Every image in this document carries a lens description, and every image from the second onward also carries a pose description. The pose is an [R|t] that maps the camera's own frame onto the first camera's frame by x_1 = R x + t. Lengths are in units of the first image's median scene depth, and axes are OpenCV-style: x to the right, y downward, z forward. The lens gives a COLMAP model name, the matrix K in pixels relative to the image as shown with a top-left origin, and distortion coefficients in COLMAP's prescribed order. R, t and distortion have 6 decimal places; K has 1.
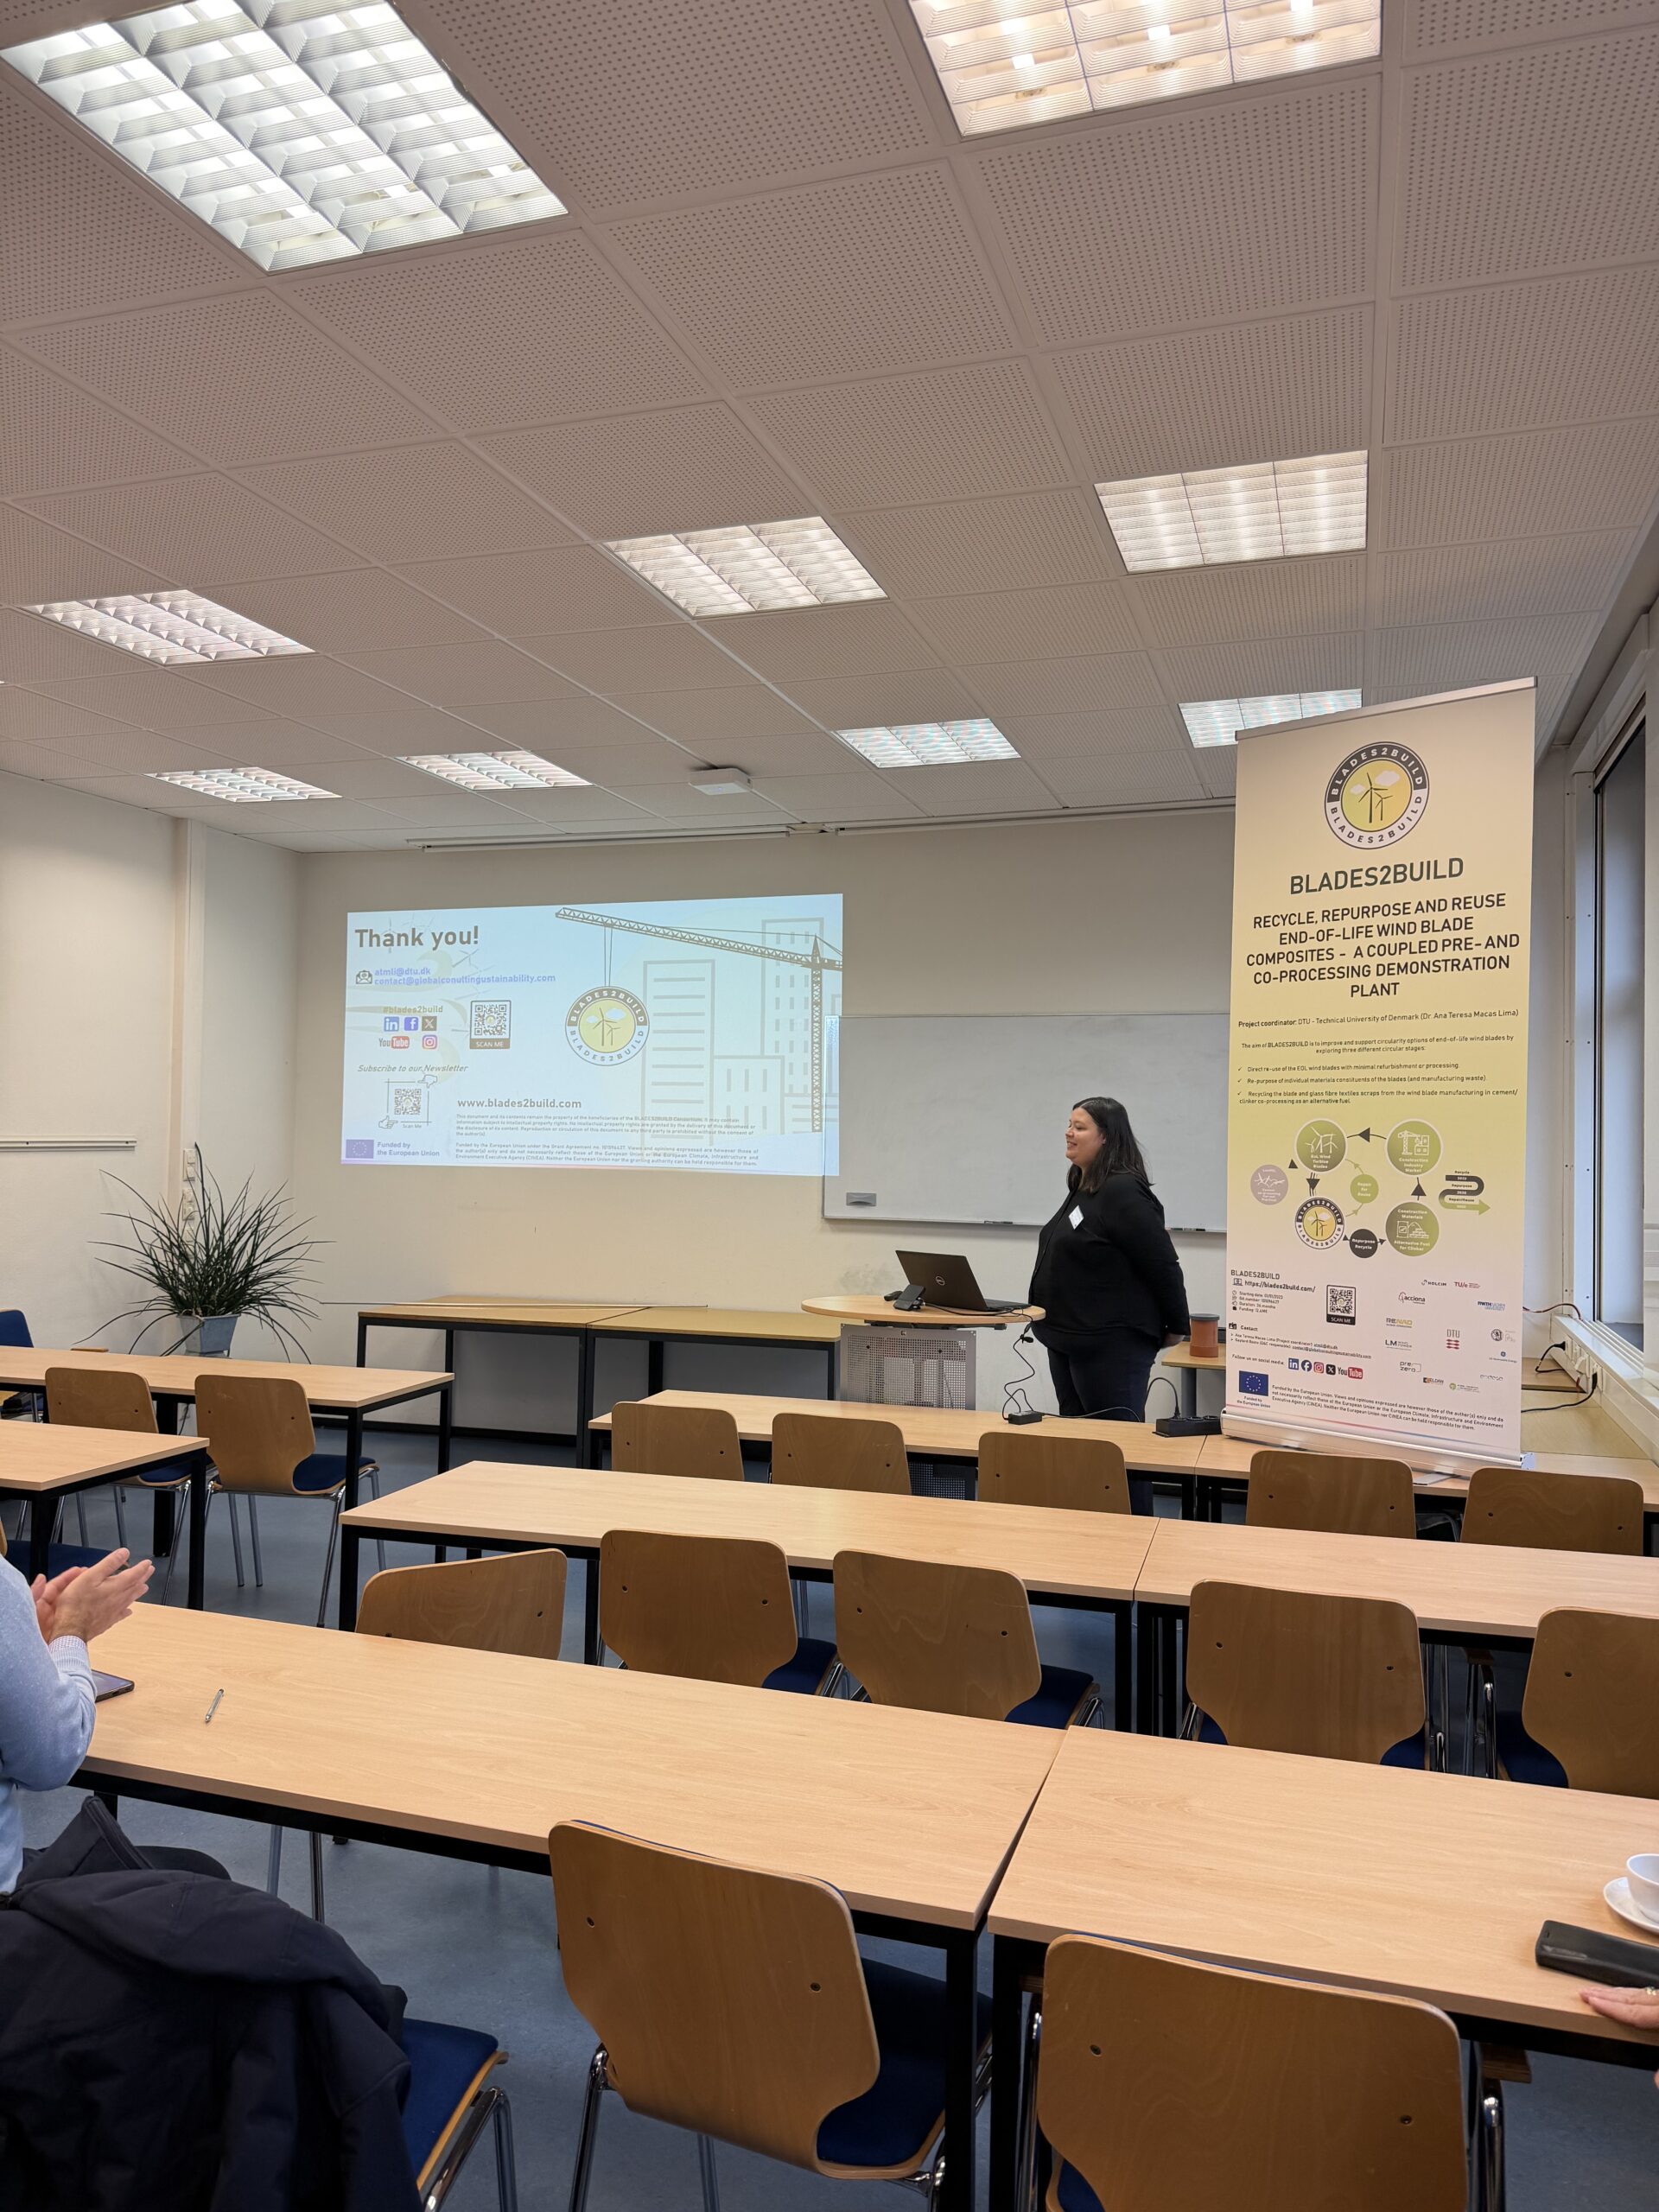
lens RADIAL K [[1531.7, 0, 826.3], [0, 1531.7, 1102.3], [0, 0, 1]] dist [0.091347, -0.133923]
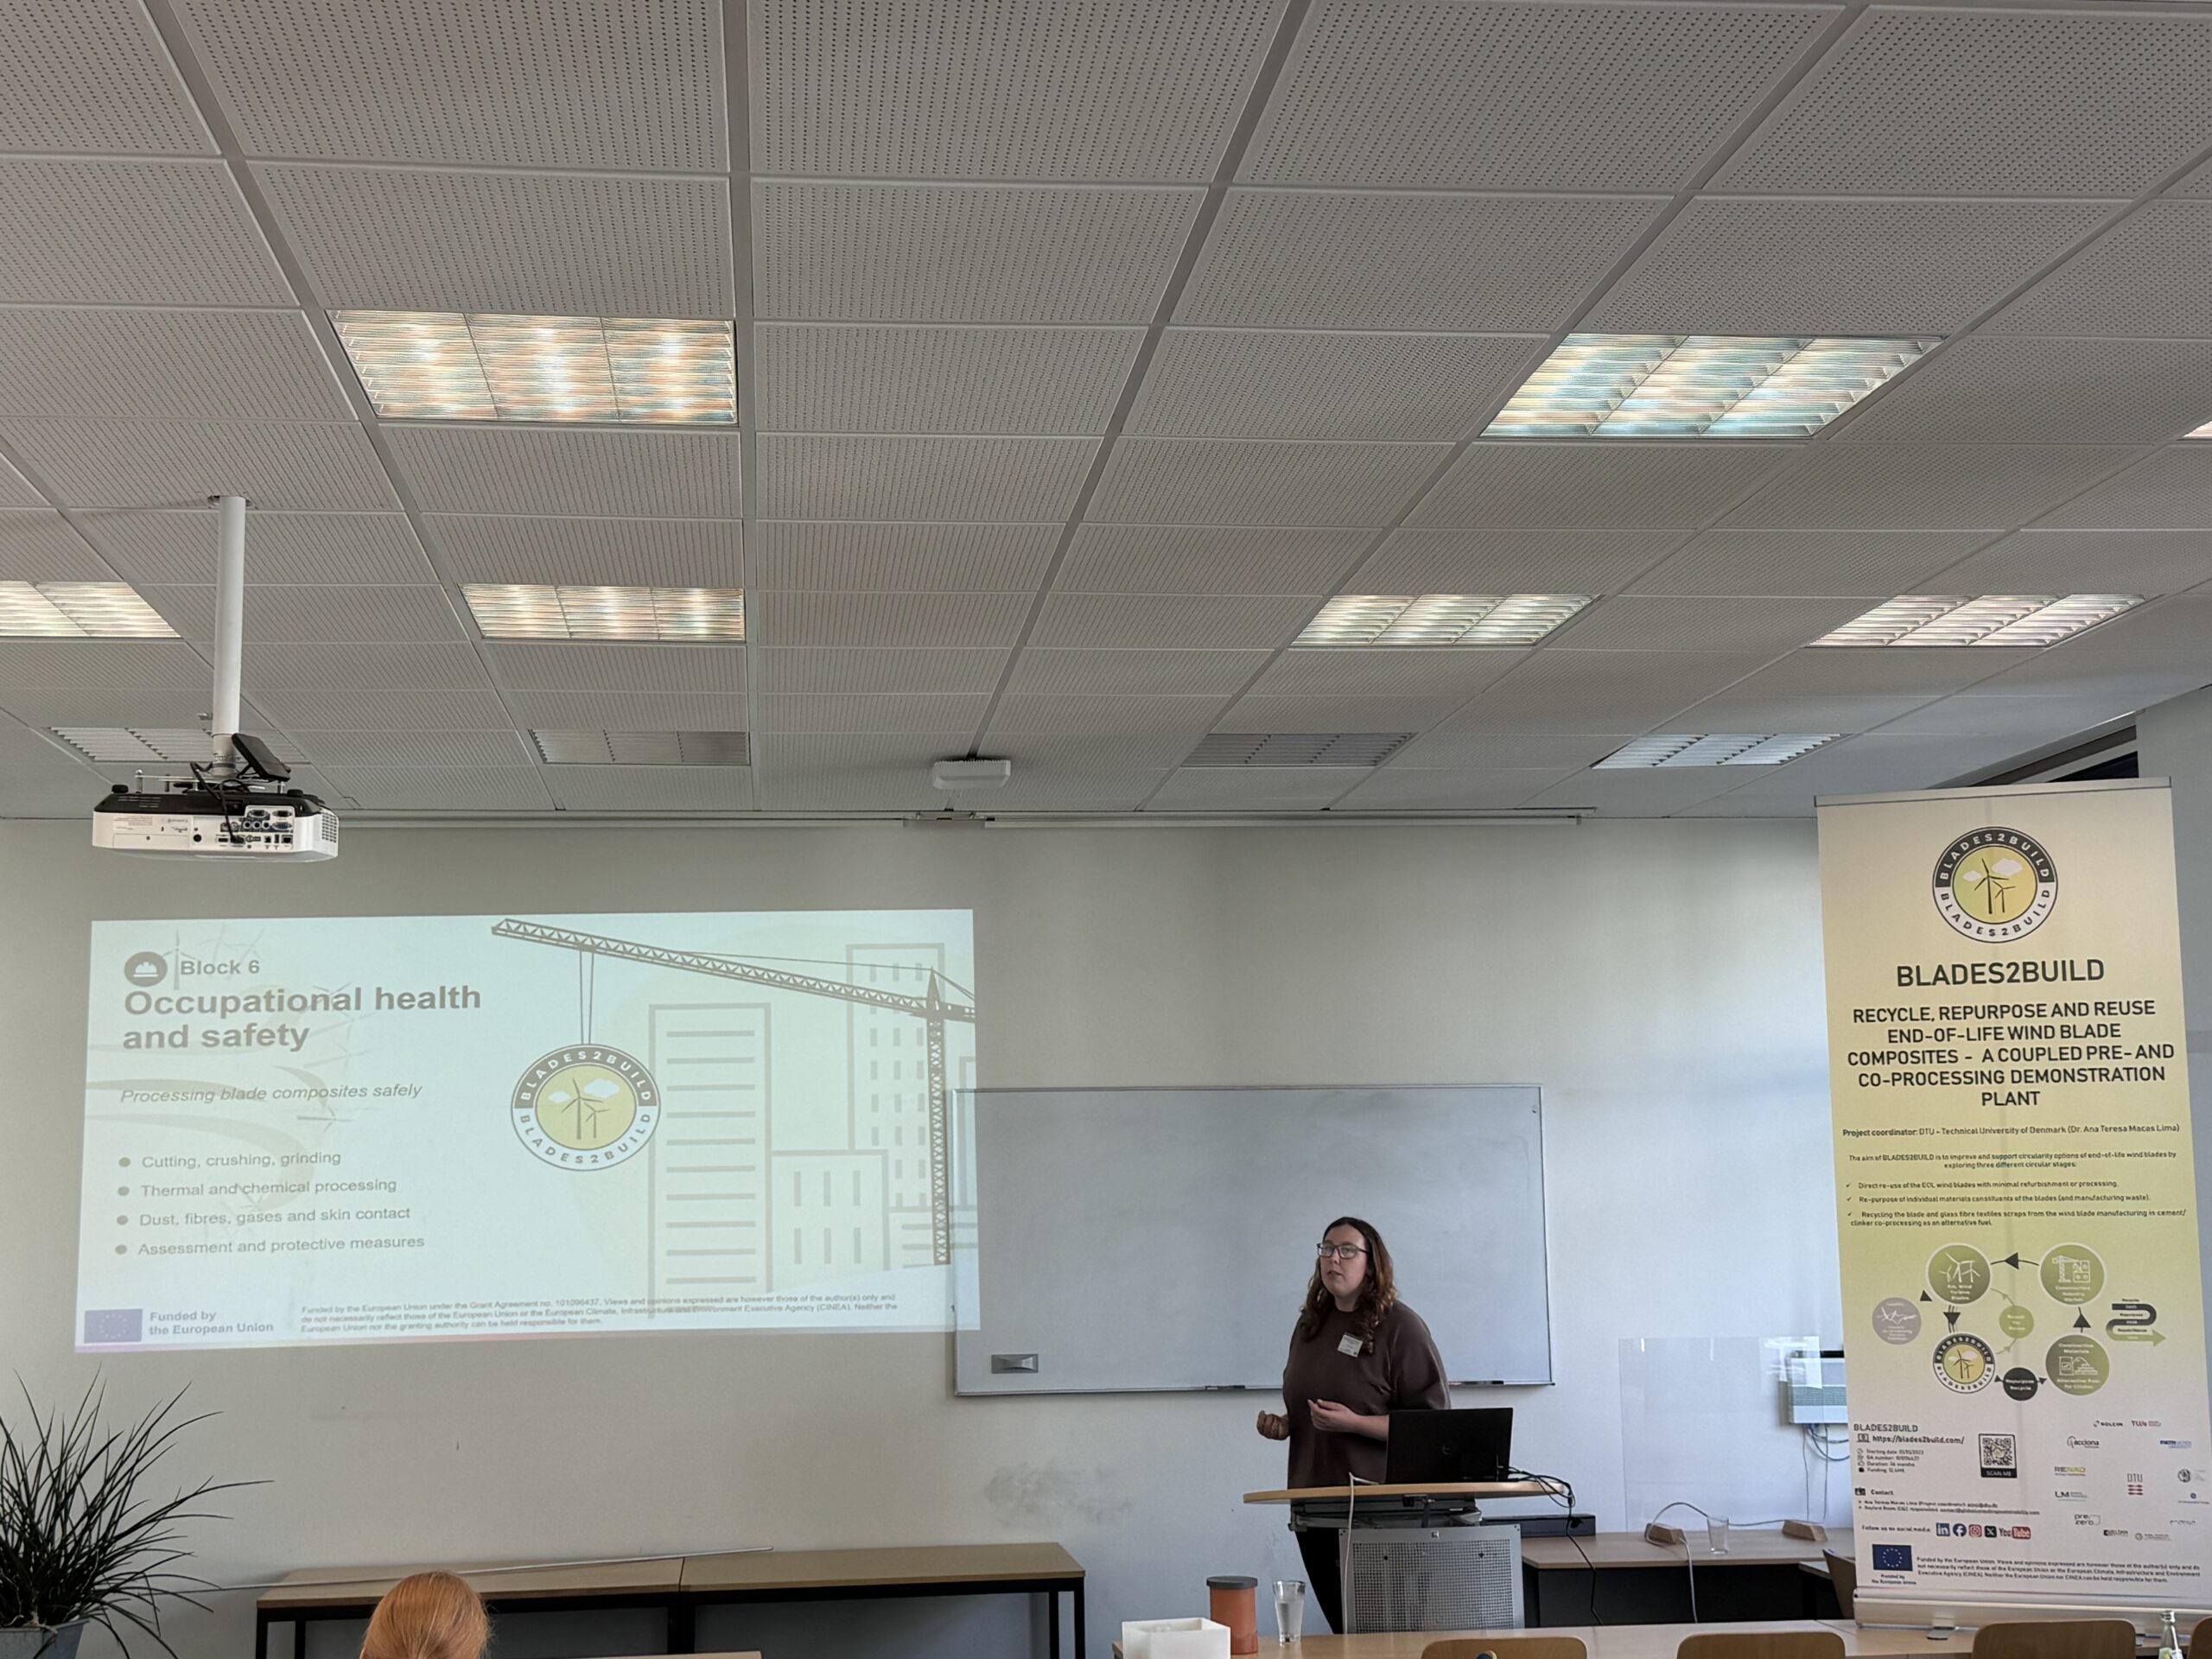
lens RADIAL K [[2940.2, 0, 1096.3], [0, 2940.2, 829.8], [0, 0, 1]] dist [0.102776, 0.000000]
pose [[0.908065, 0.023868, 0.418148, -0.843815], [0.022027, 0.994272, -0.104588, -0.057436], [-0.418249, 0.104183, 0.902338, -0.356003]]
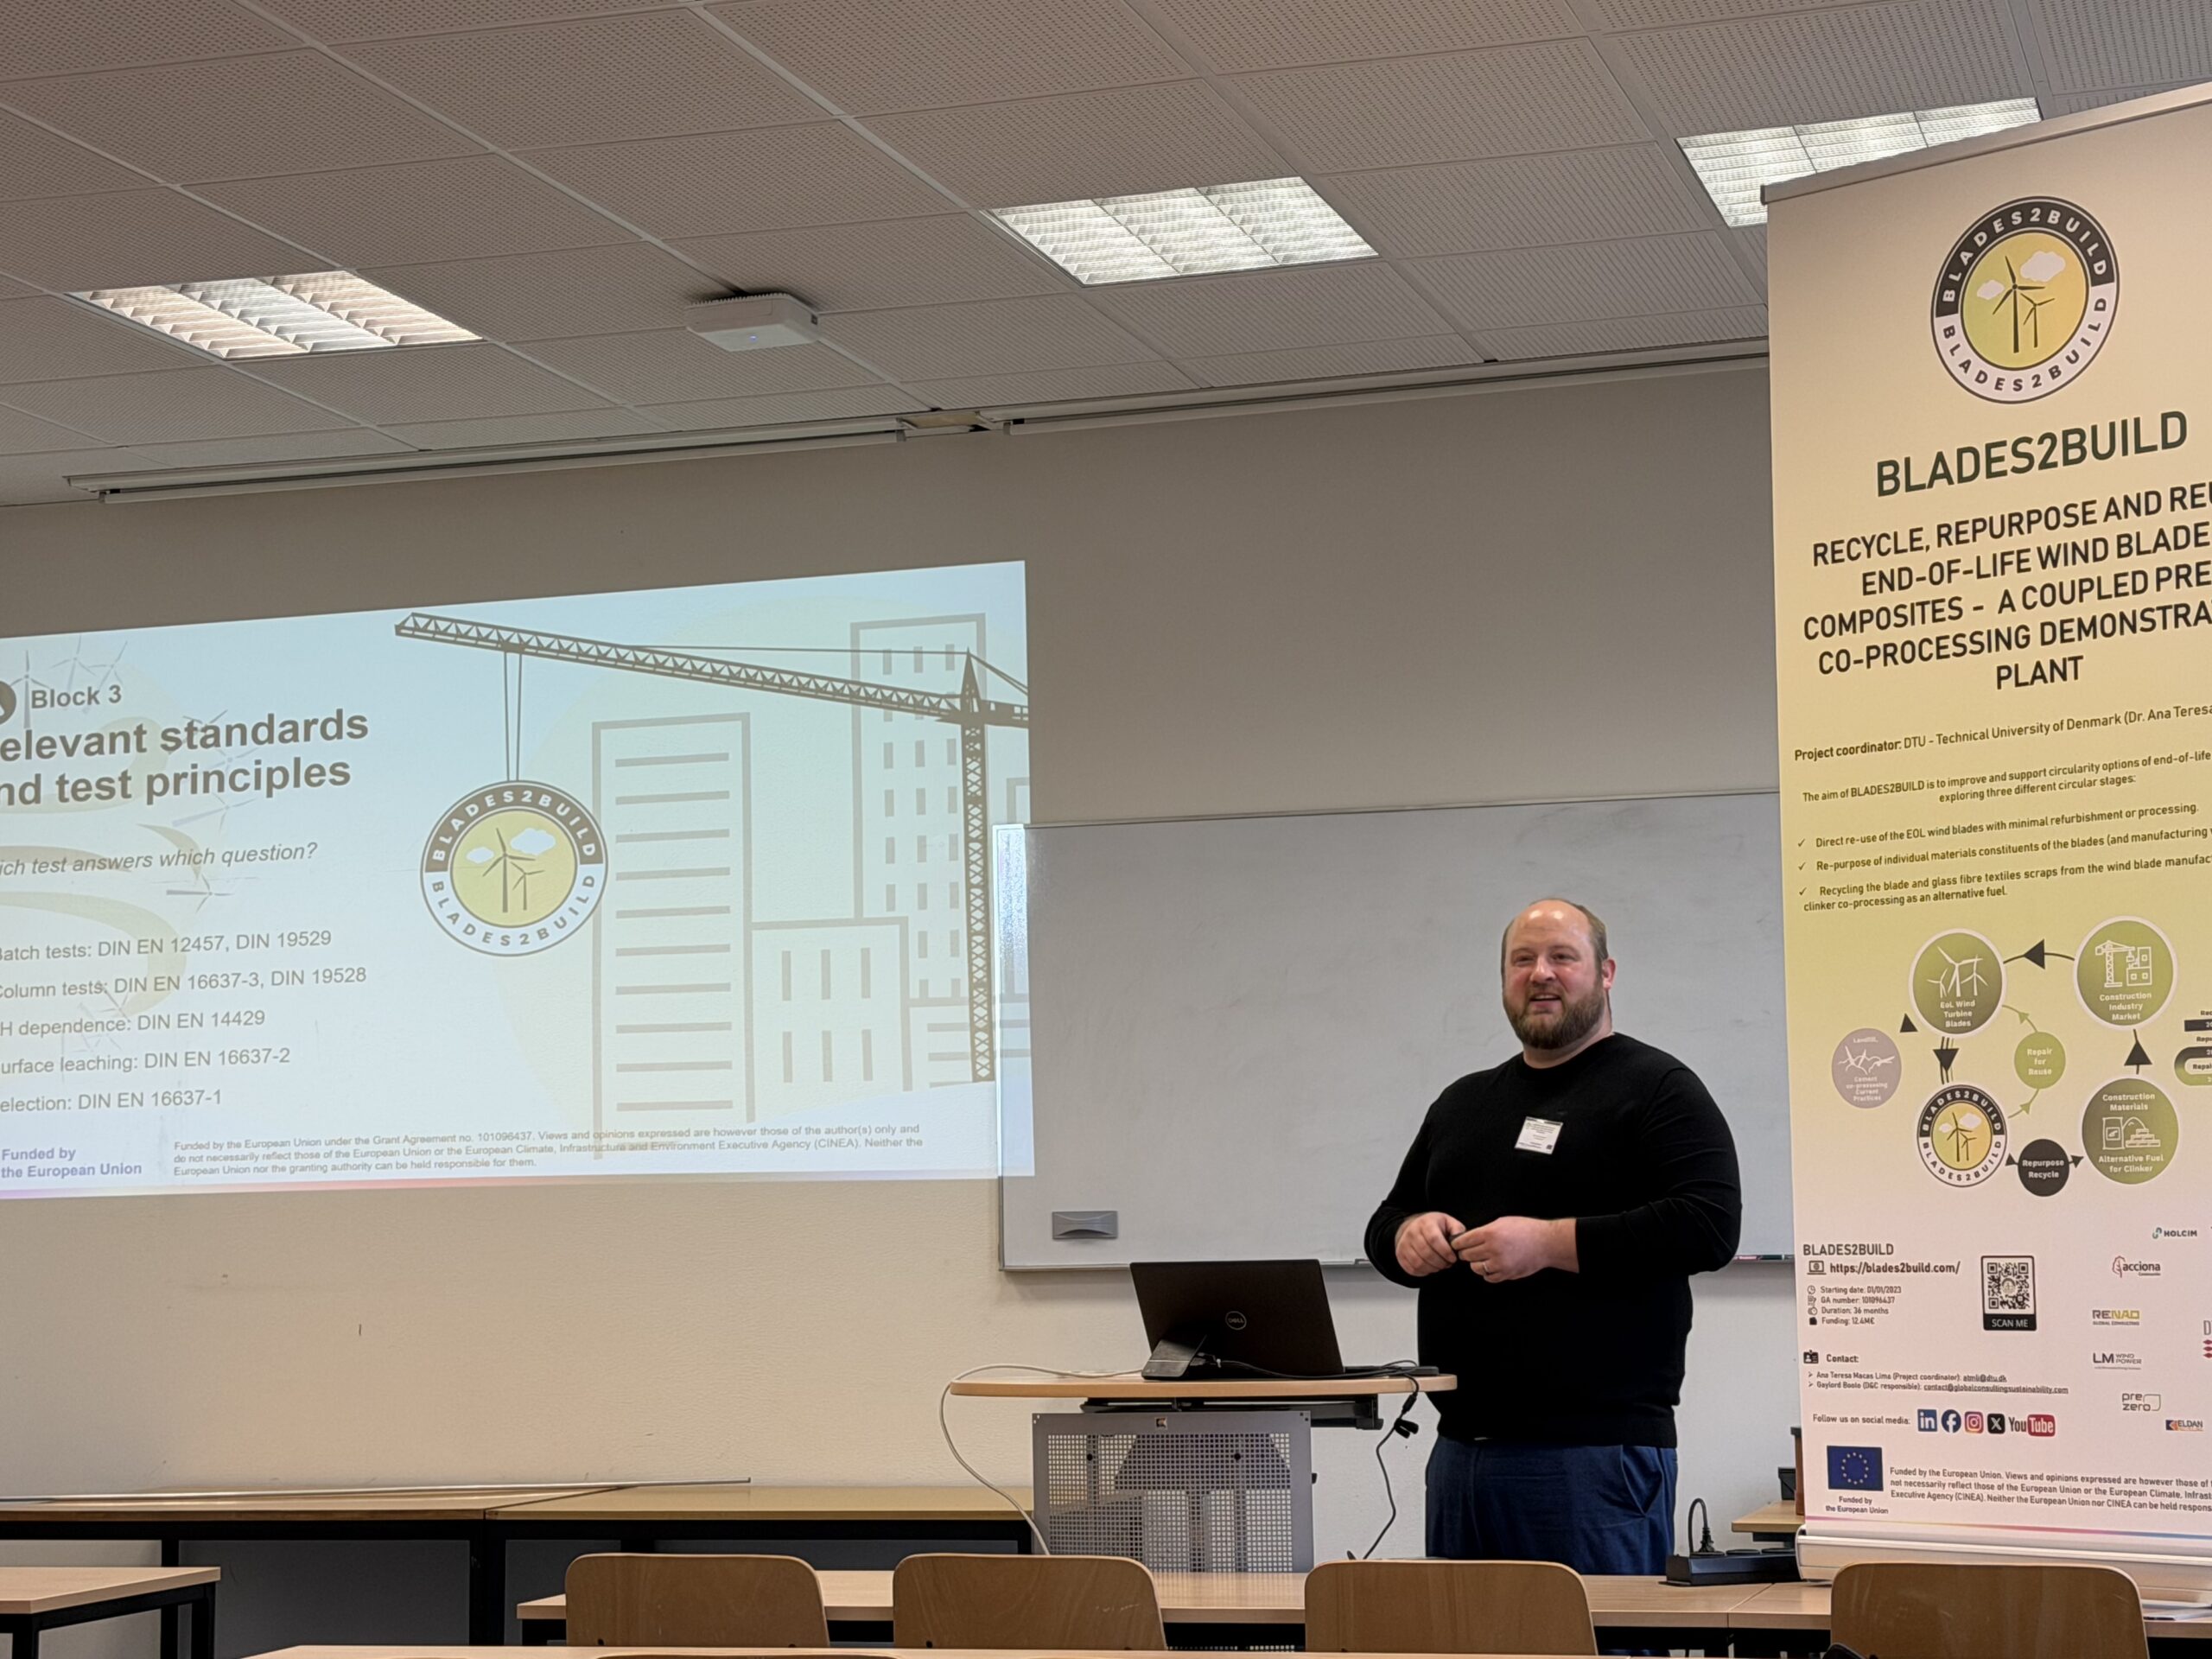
lens RADIAL K [[3943.3, 0, 1078.8], [0, 3943.3, 831.9], [0, 0, 1]] dist [0.111023, 0.000000]
pose [[0.999474, -0.029948, 0.012456, 0.016973], [0.030903, 0.995876, -0.085298, 0.080738], [-0.009850, 0.085638, 0.996278, -0.298992]]
